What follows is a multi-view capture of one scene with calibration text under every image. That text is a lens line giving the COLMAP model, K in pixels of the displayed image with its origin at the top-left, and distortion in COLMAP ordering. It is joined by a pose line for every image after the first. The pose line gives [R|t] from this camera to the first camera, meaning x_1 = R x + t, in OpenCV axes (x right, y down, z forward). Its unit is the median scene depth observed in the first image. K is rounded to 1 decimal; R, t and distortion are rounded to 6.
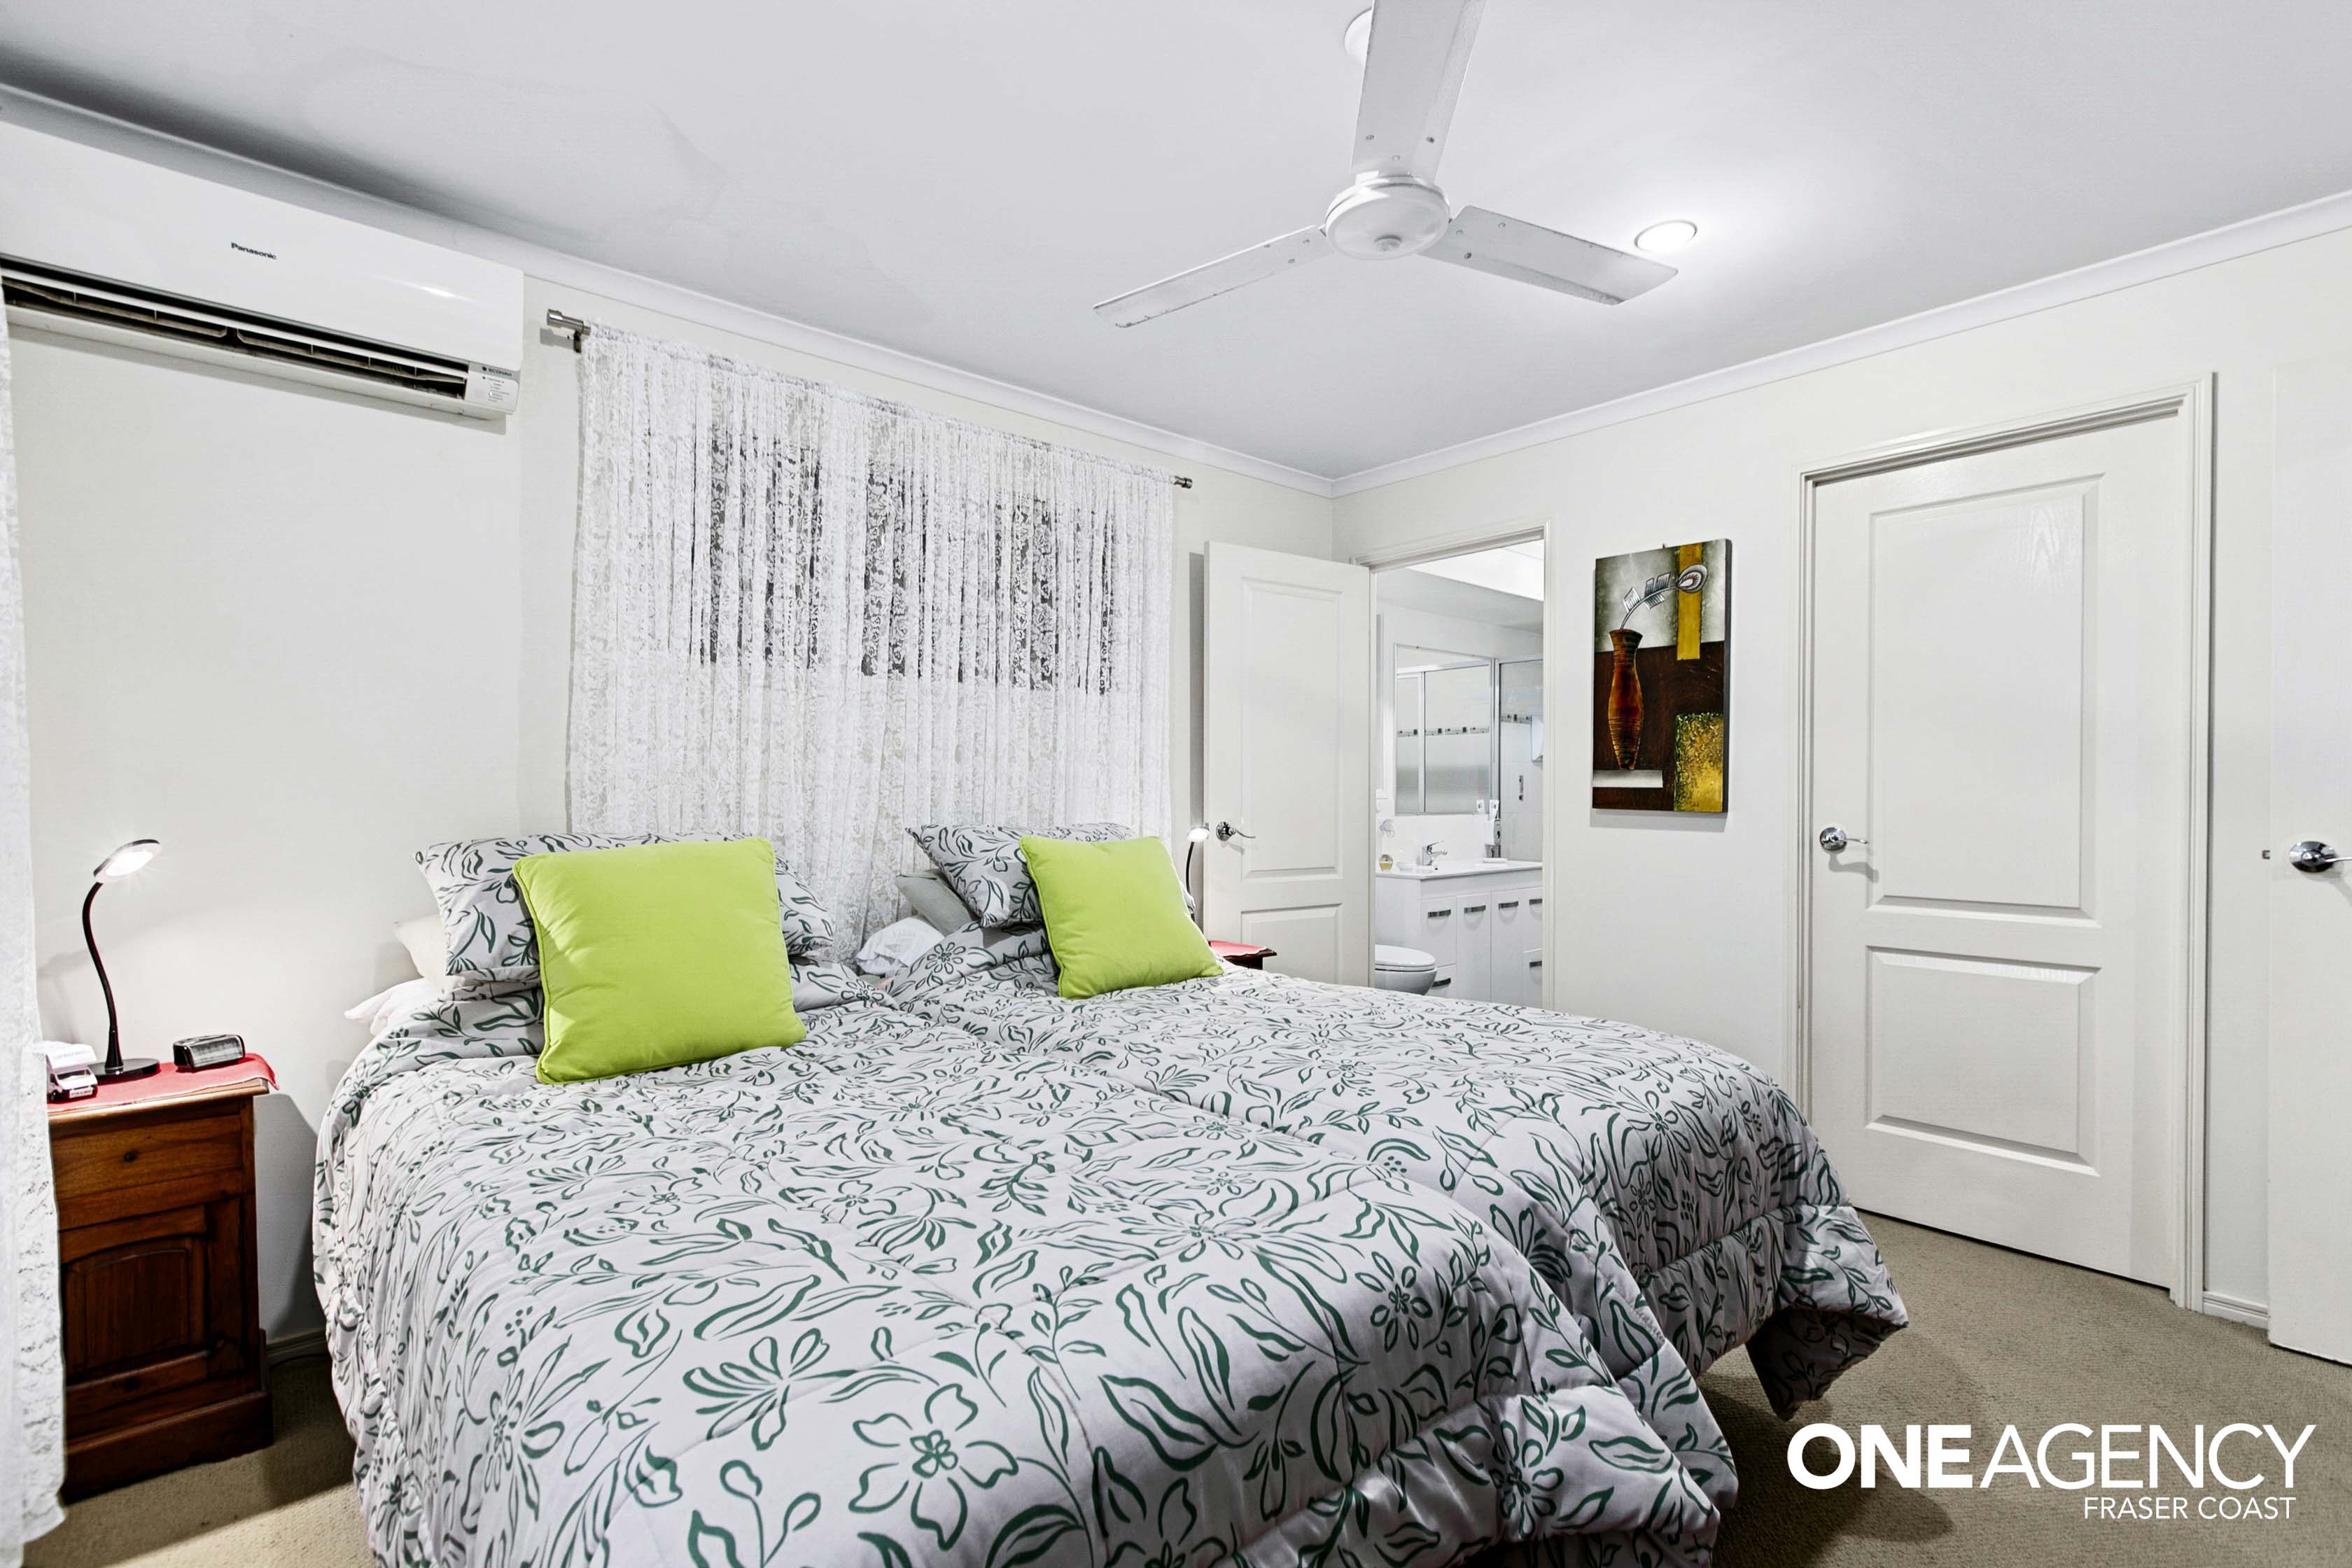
lens RADIAL K [[1065.5, 0, 1173.7], [0, 1065.5, 781.1], [0, 0, 1]] dist [-0.000564, -0.000020]
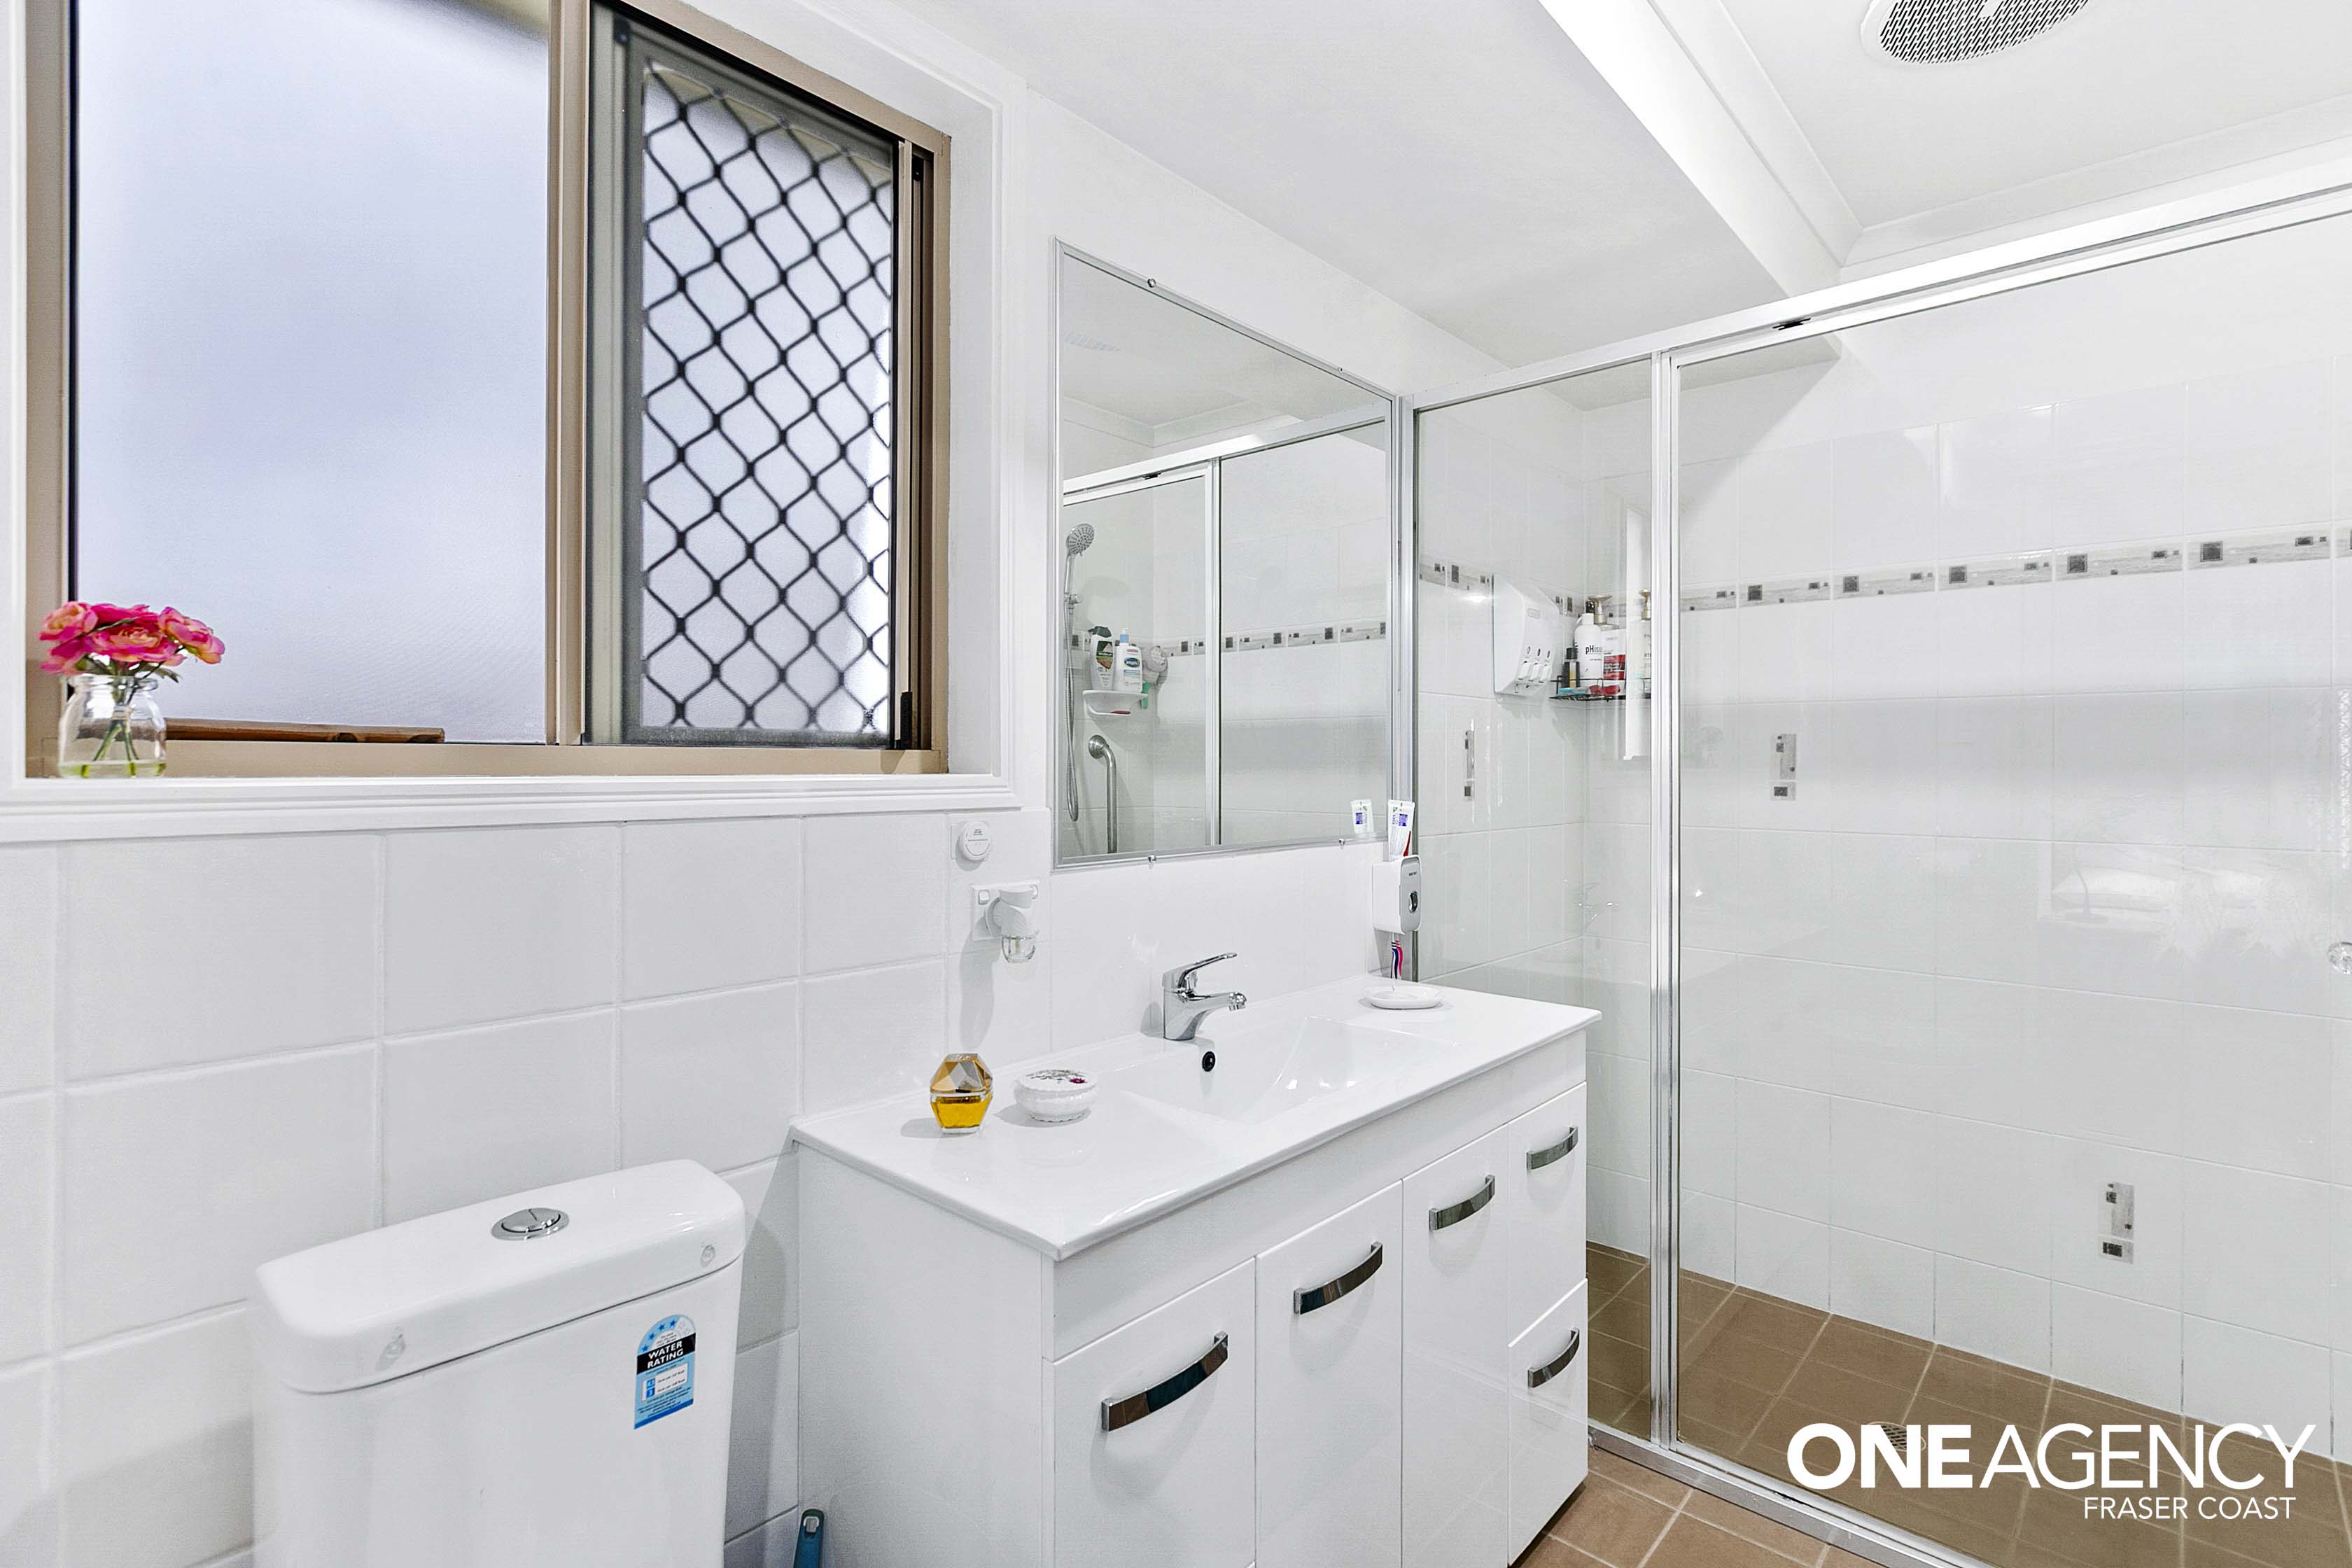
lens RADIAL K [[1124.8, 0, 1177.0], [0, 1124.8, 772.1], [0, 0, 1]] dist [0.000391, 0.000012]
pose [[0.994209, -0.006639, 0.107260, 0.189468], [0.004577, 0.999800, 0.019458, 0.000646], [-0.107368, -0.018854, 0.994041, 0.644450]]
